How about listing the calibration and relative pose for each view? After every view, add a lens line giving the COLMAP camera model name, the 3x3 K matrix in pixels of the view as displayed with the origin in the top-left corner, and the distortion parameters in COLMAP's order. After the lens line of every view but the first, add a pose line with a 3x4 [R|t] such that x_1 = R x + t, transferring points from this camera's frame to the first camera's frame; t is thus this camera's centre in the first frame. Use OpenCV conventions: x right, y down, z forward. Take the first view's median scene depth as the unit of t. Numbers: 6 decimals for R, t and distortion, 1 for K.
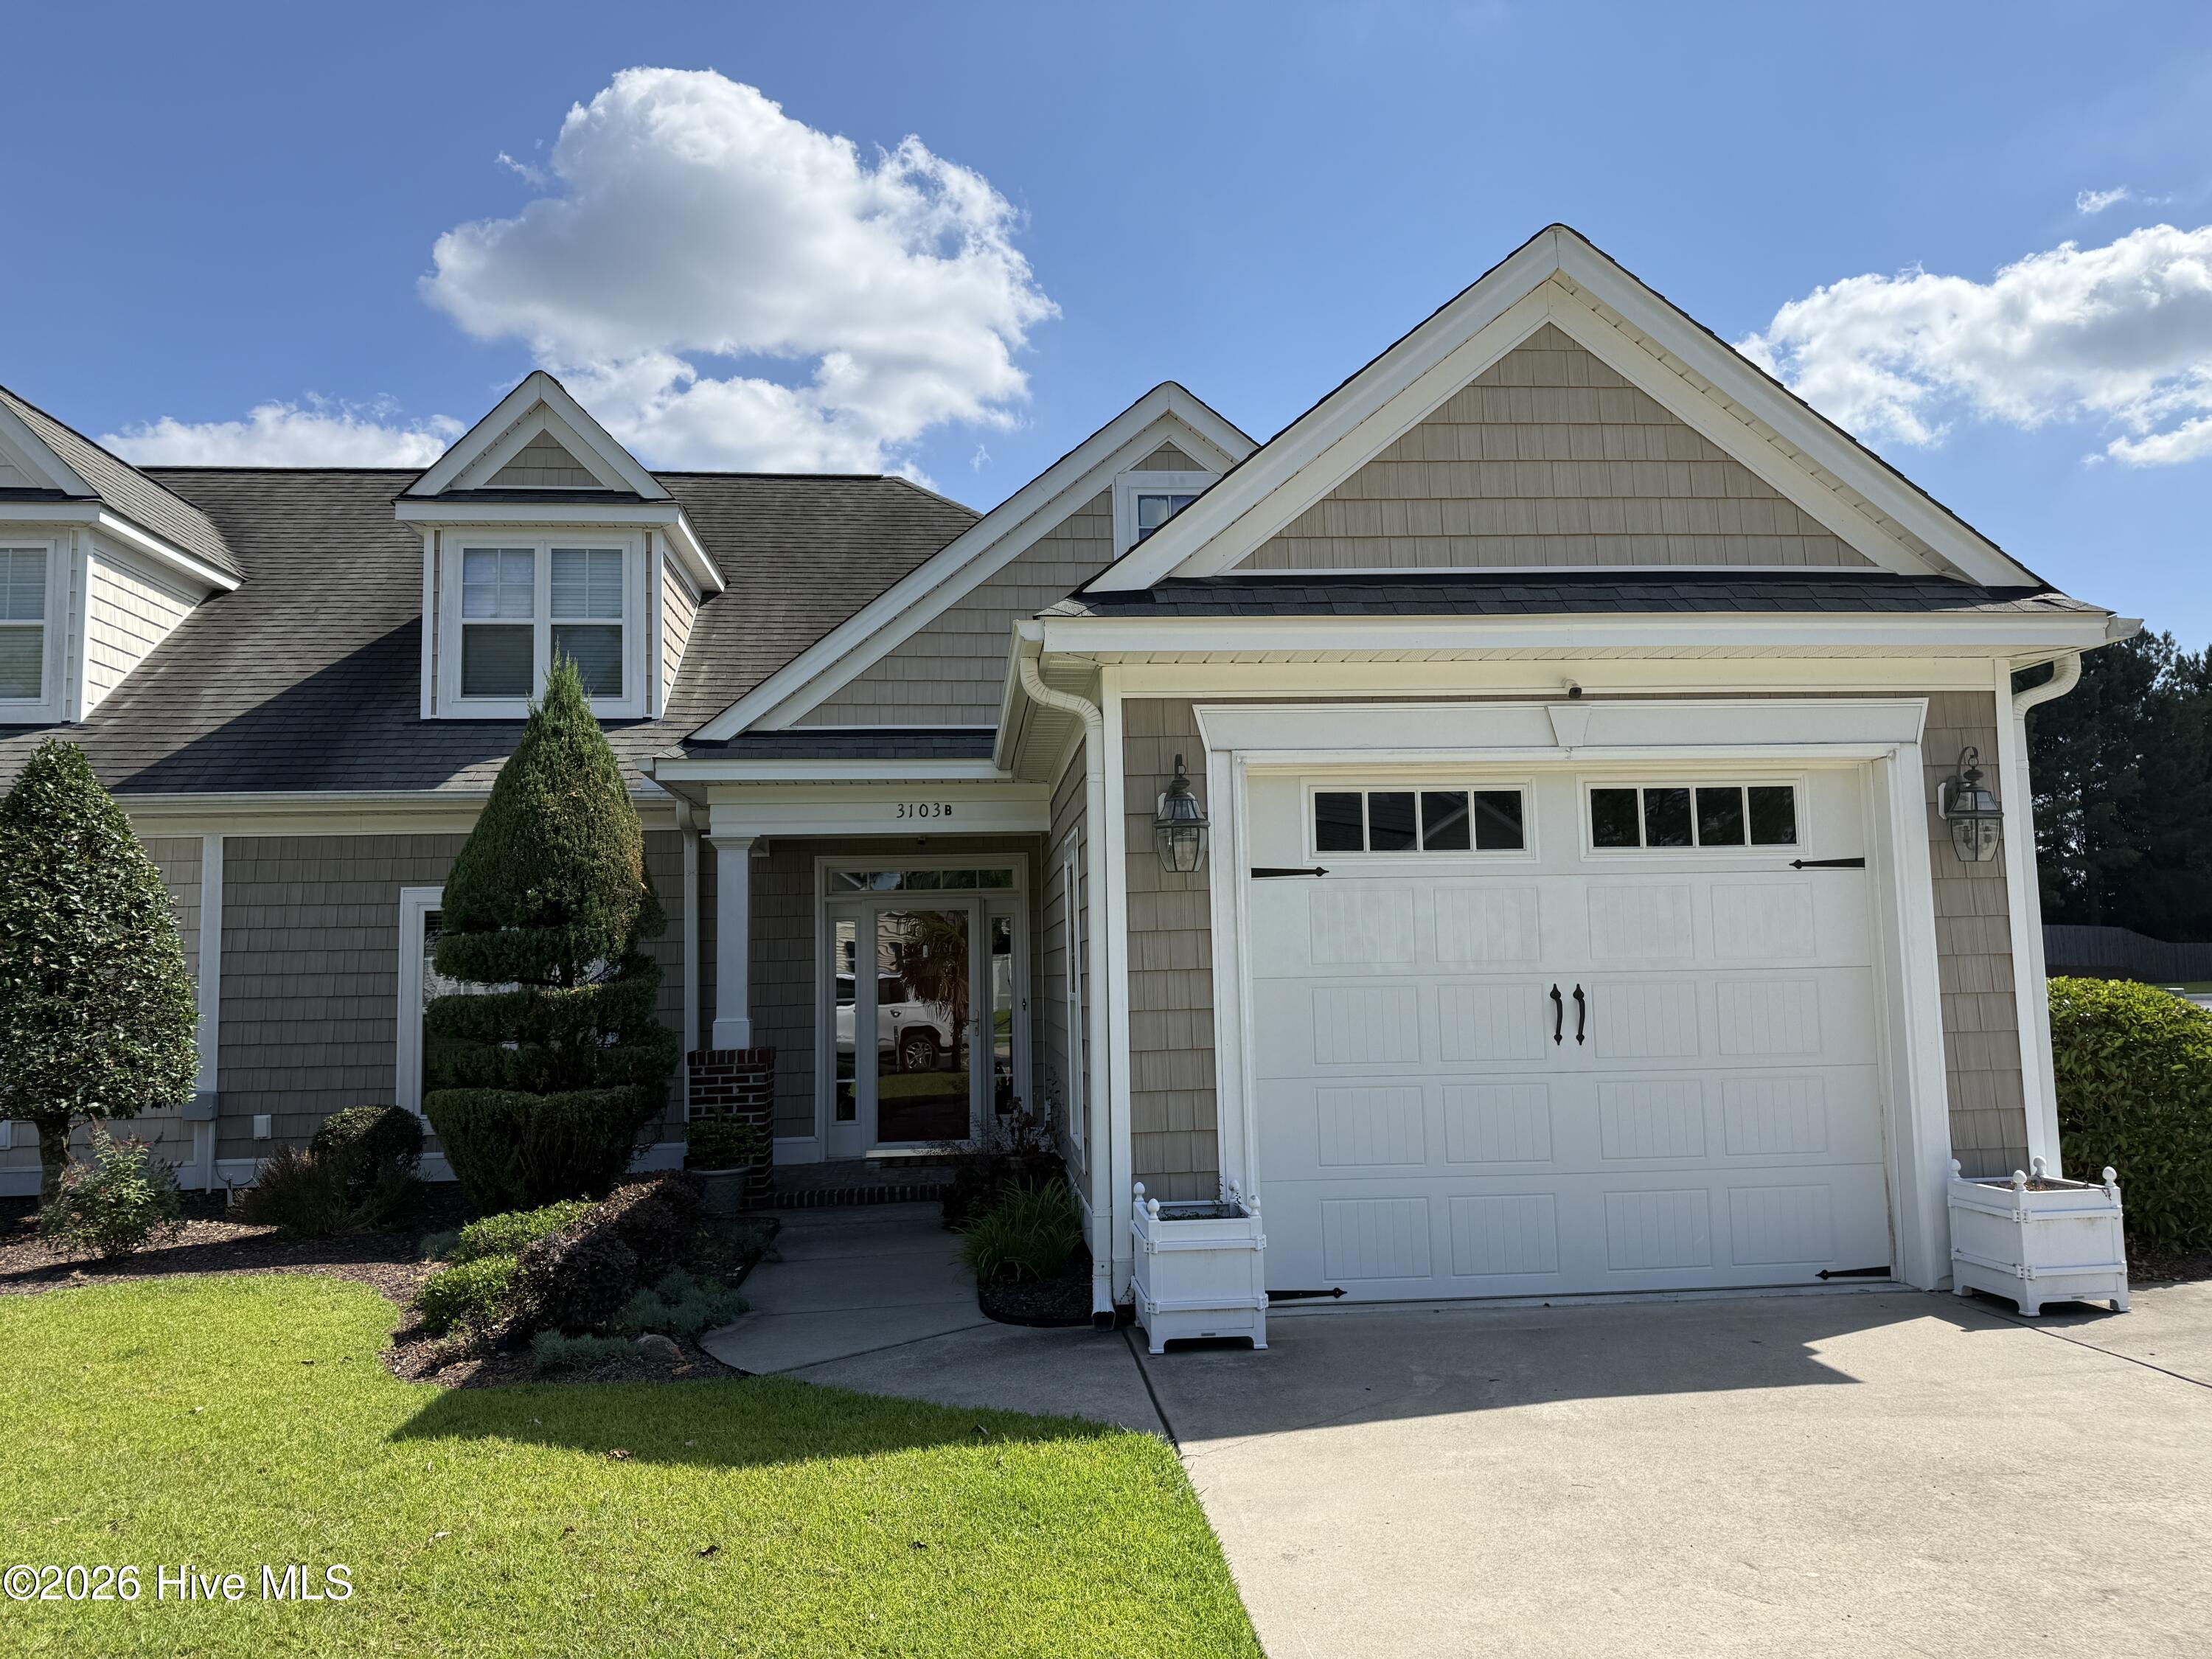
lens RADIAL K [[1551.0, 0, 1100.8], [0, 1551.0, 838.1], [0, 0, 1]] dist [0.067136, -0.094359]
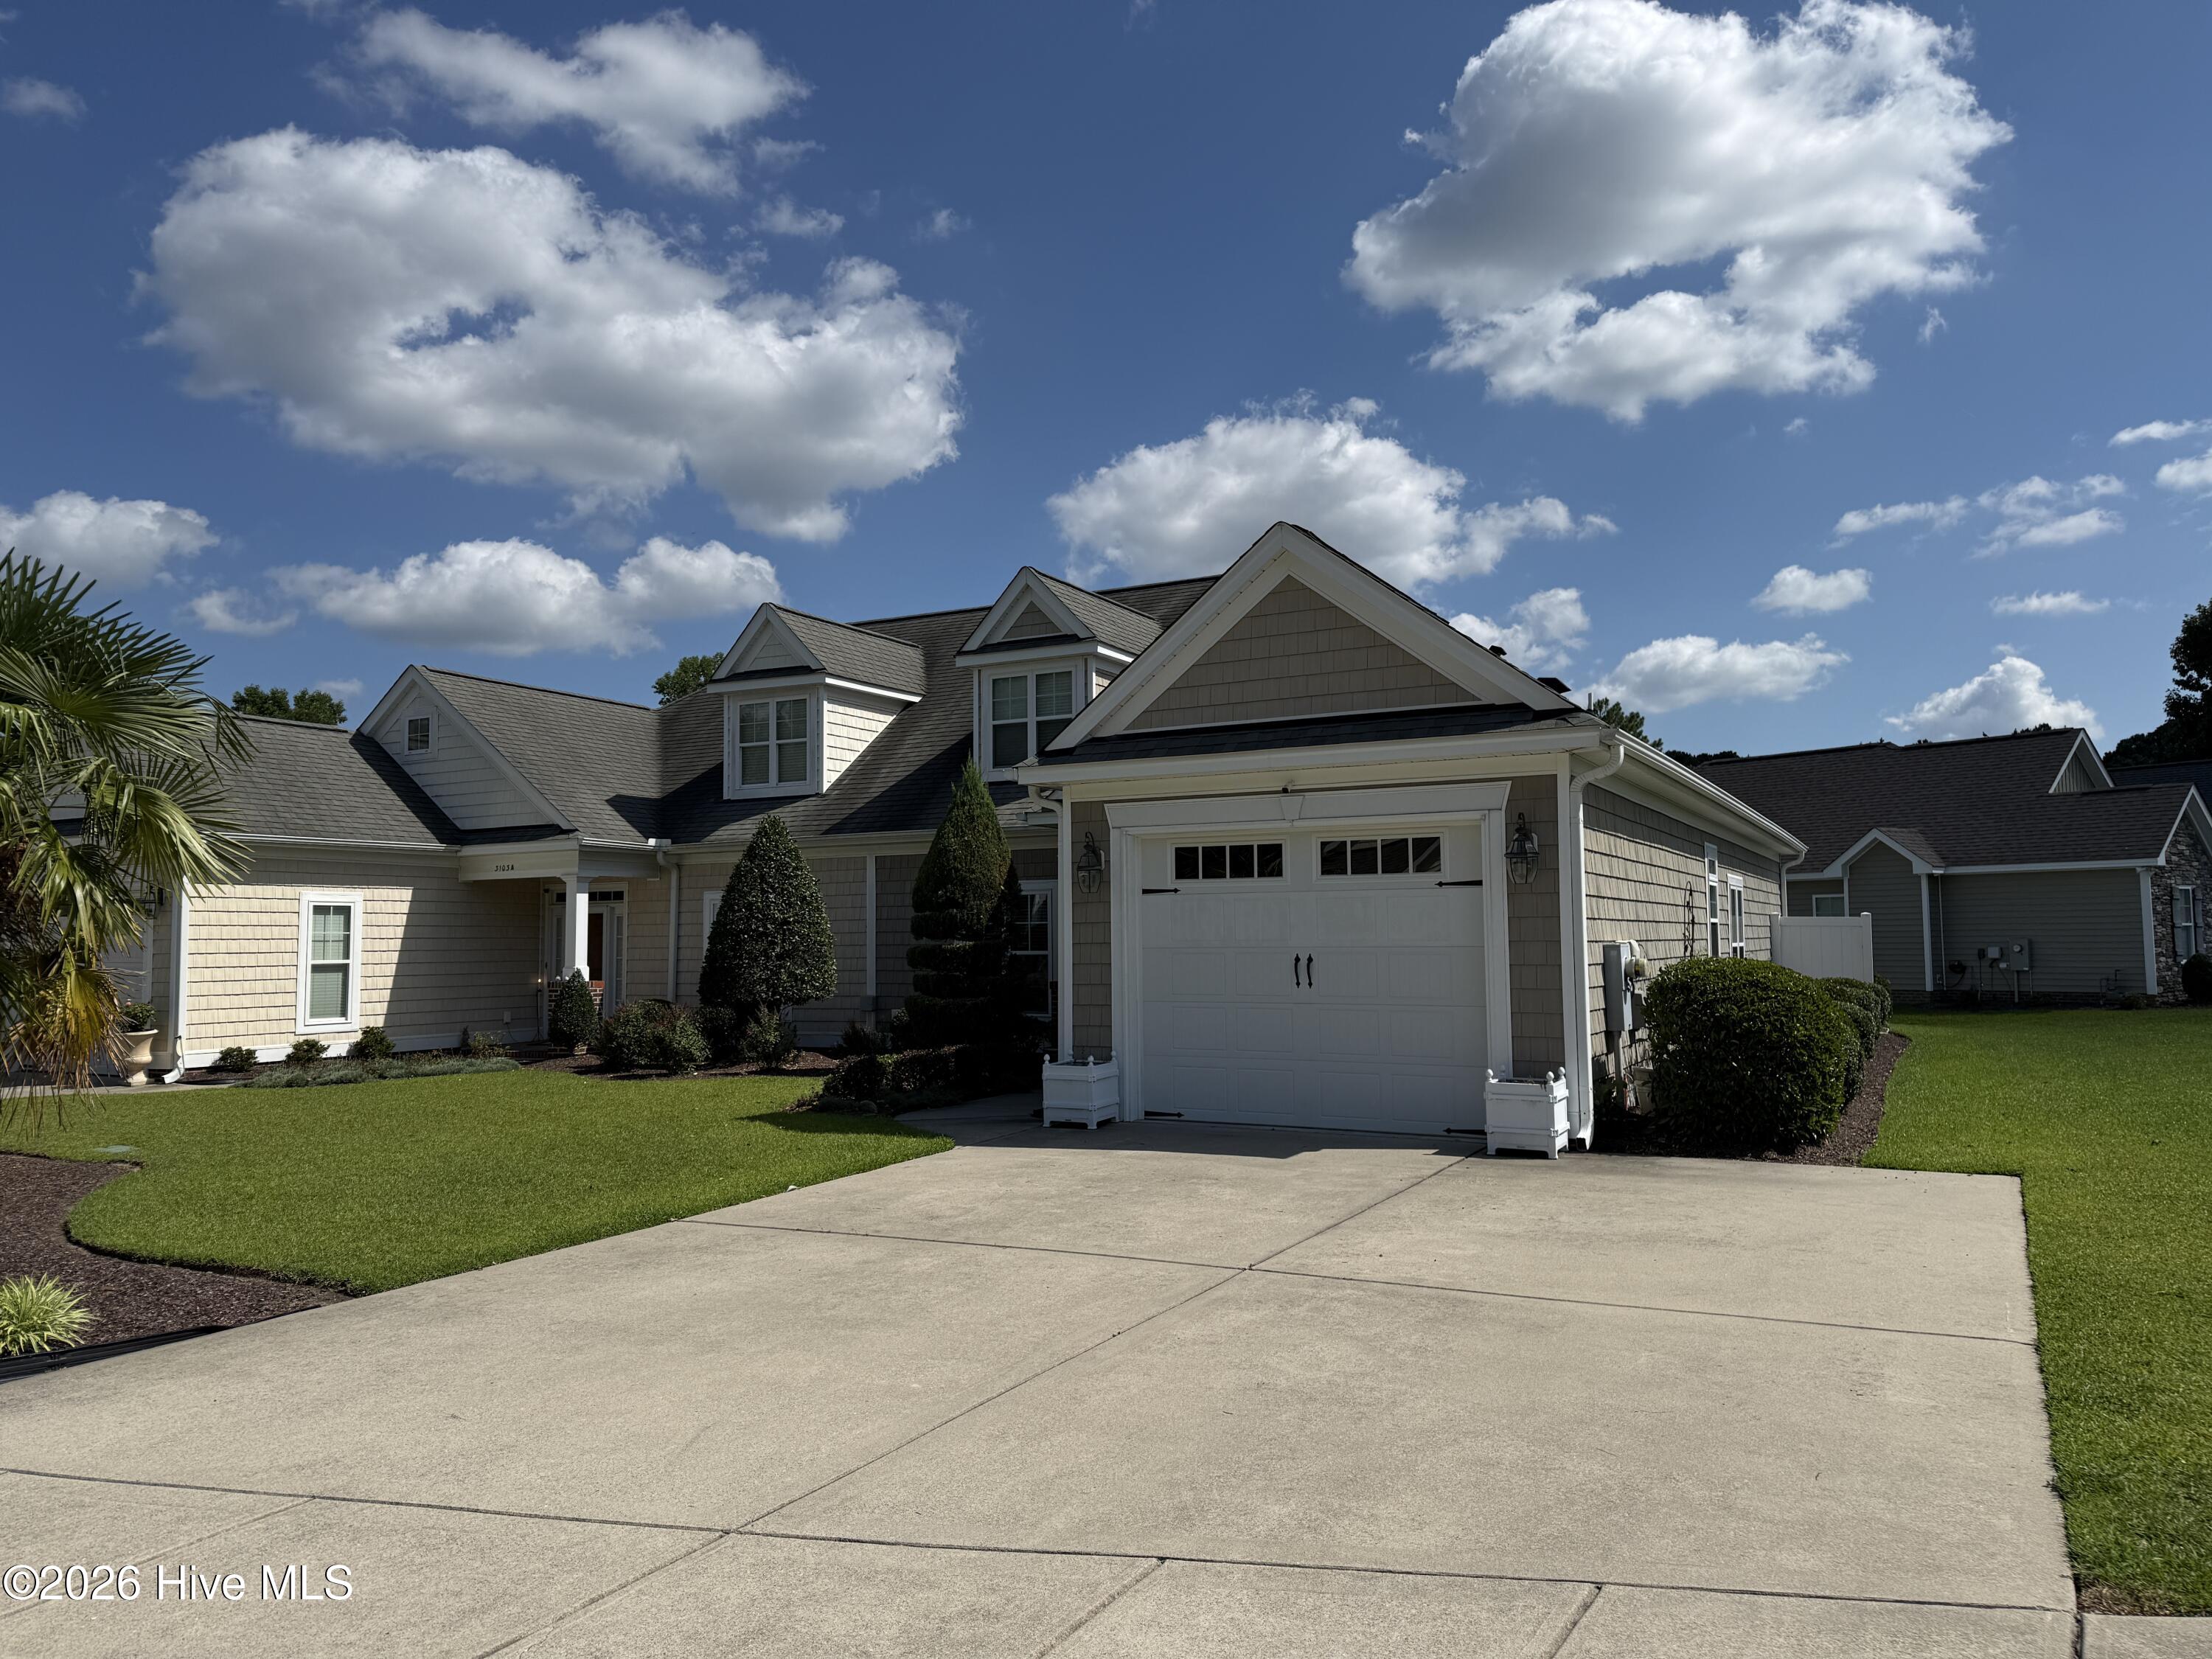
lens RADIAL K [[1555.1, 0, 1059.0], [0, 1555.1, 826.9], [0, 0, 1]] dist [0.098752, -0.000011]
pose [[0.818169, -0.026785, -0.574353, 0.617387], [0.044255, 0.998885, 0.016459, -0.051316], [0.573272, -0.038884, 0.818442, -0.335671]]
